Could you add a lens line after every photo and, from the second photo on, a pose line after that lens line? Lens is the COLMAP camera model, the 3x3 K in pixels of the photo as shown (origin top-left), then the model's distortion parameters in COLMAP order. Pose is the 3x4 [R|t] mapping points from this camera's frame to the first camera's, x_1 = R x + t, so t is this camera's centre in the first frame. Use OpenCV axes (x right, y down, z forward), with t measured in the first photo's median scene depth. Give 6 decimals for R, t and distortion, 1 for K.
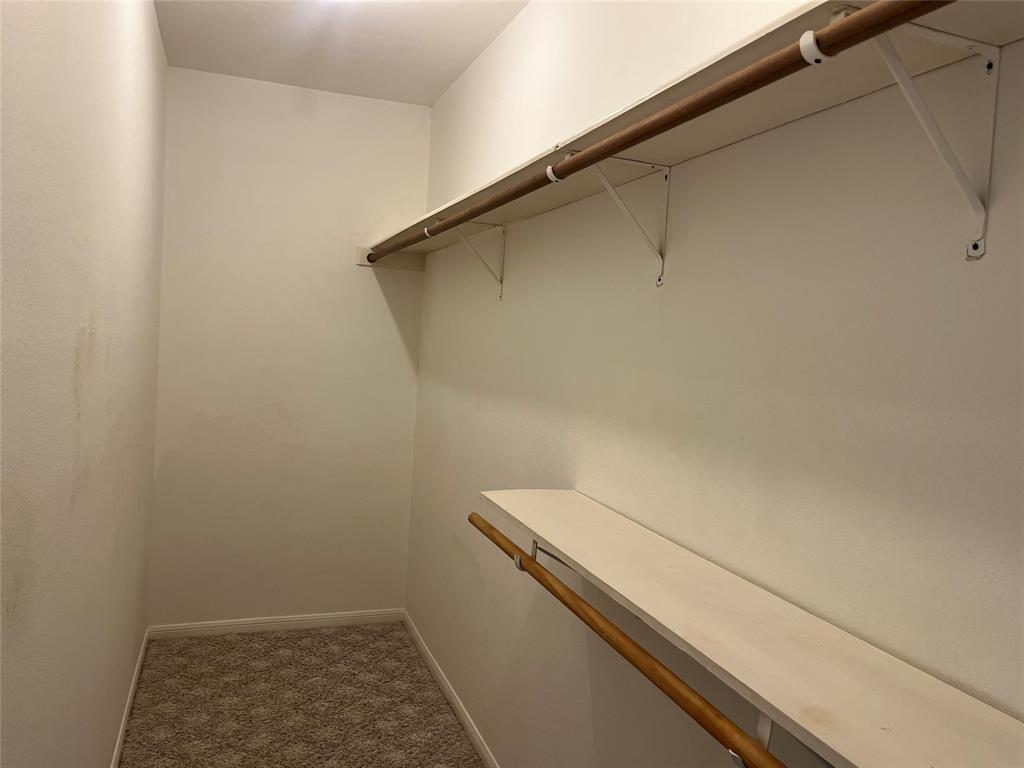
lens RADIAL K [[778.7, 0, 512.0], [0, 778.7, 384.0], [0, 0, 1]] dist [0.087017, -0.110636]
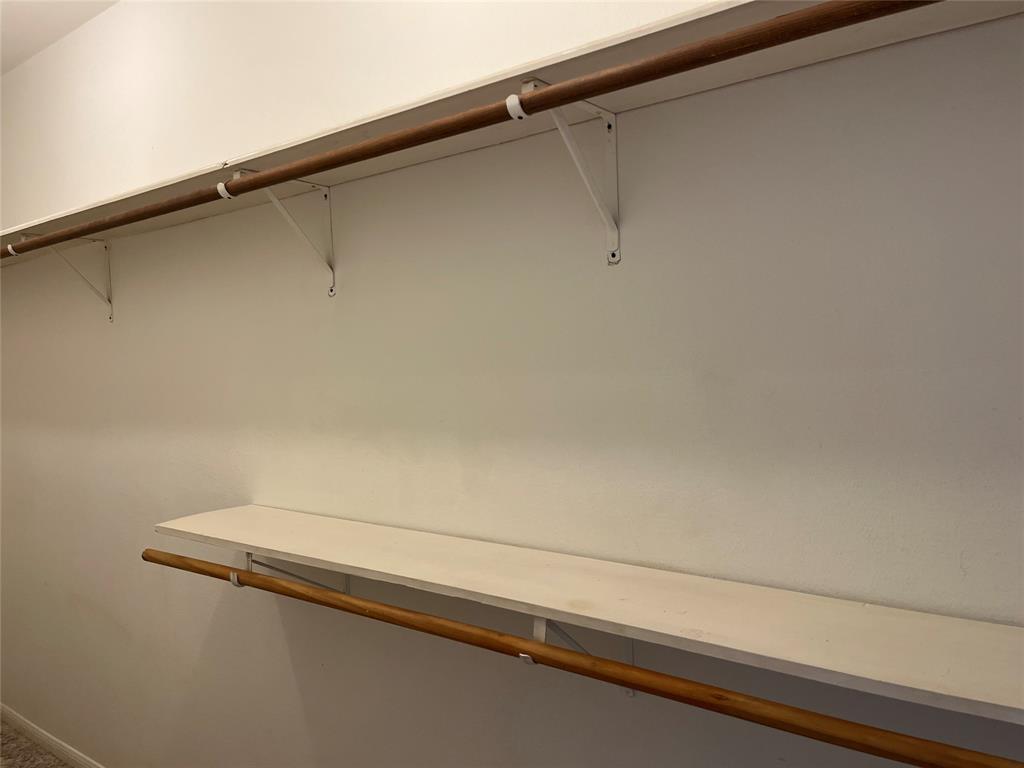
lens RADIAL K [[778.7, 0, 512.0], [0, 778.7, 384.0], [0, 0, 1]] dist [0.087017, -0.110636]
pose [[0.838476, -0.111826, 0.533341, -0.332817], [0.119470, 0.992630, 0.020305, 0.004687], [-0.531681, 0.046693, 0.845657, -0.072155]]
